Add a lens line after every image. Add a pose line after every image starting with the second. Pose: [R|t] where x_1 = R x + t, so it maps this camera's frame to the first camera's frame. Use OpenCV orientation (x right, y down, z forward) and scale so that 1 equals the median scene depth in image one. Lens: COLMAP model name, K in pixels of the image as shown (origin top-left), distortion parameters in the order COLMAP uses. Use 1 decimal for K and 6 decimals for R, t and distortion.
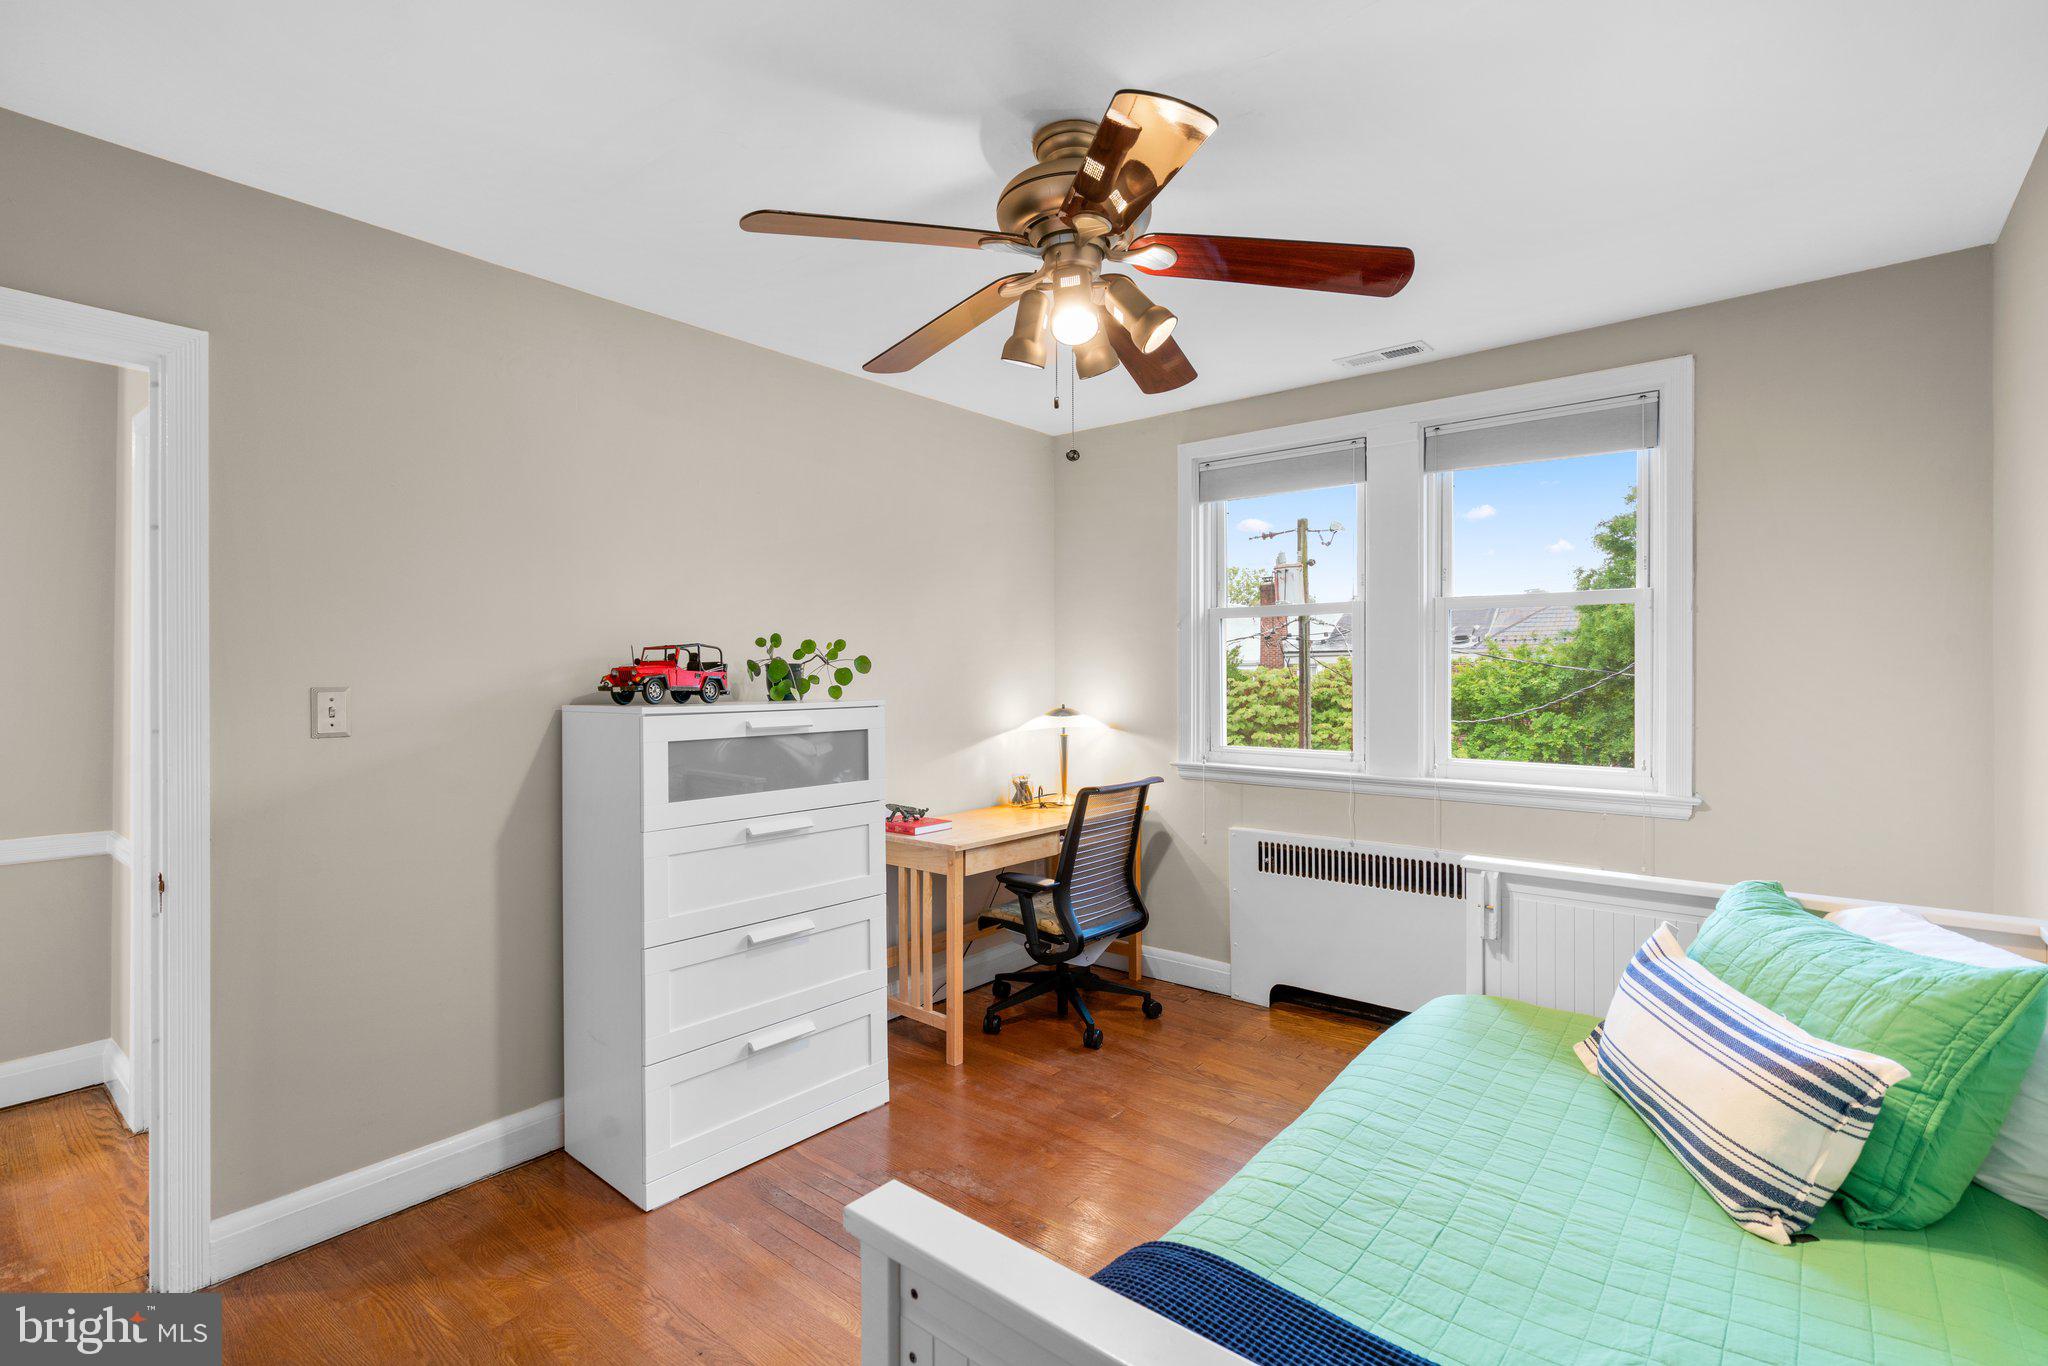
lens RADIAL K [[932.8, 0, 1026.2], [0, 932.8, 675.3], [0, 0, 1]] dist [-0.006355, 0.002964]
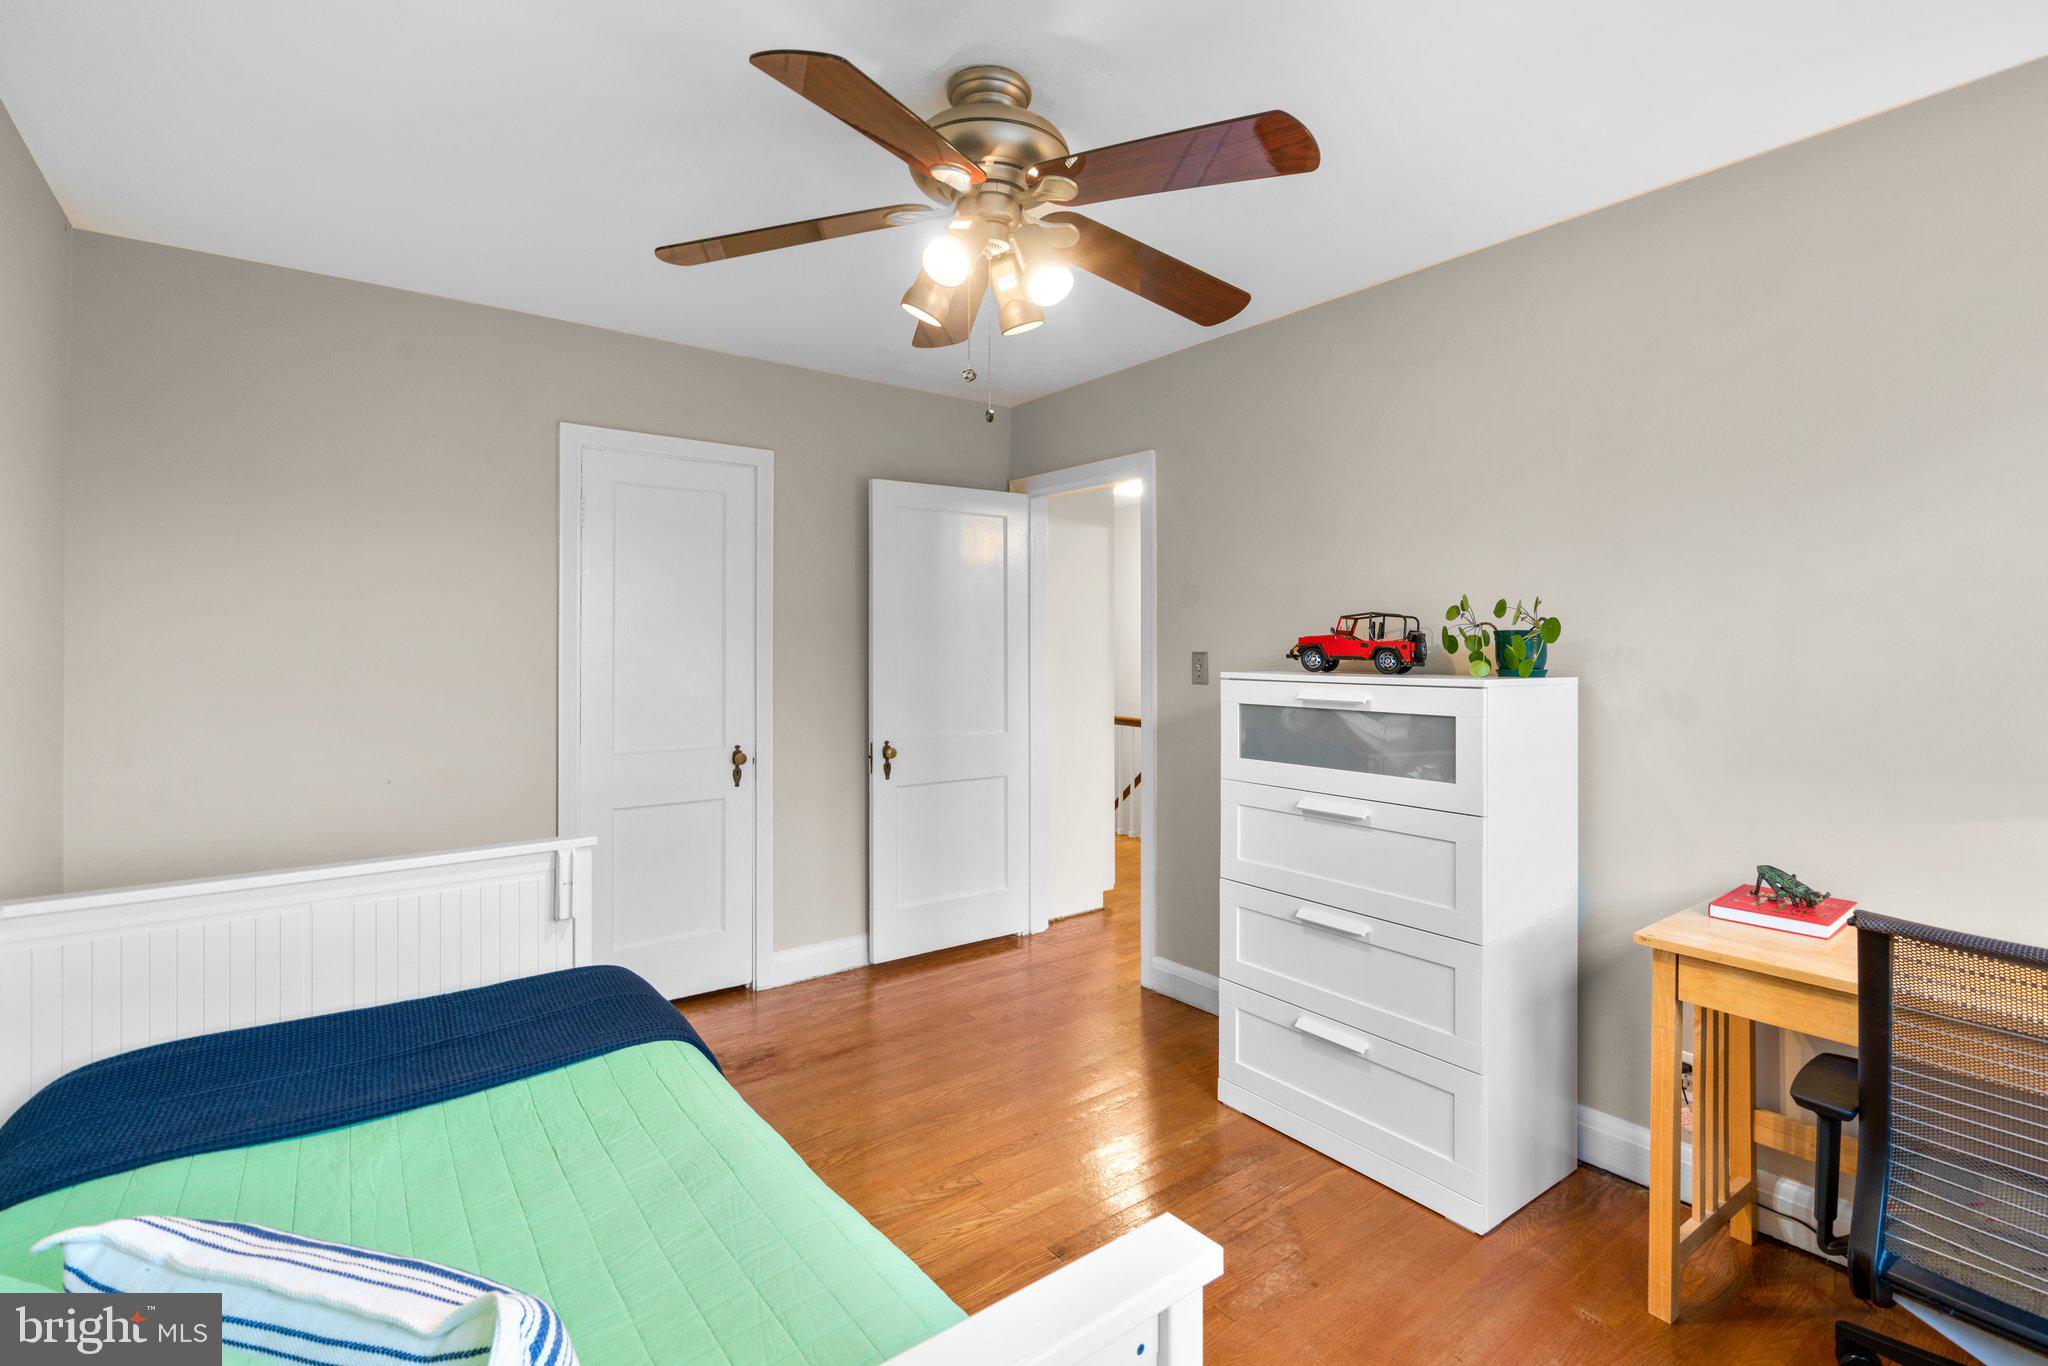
lens RADIAL K [[932.8, 0, 1037.7], [0, 932.8, 645.8], [0, 0, 1]] dist [-0.006355, 0.002964]
pose [[-0.214825, 0.002457, -0.976649, 0.681848], [-0.007810, 0.999961, 0.004234, -0.001106], [0.976621, 0.008537, -0.214797, 0.882725]]
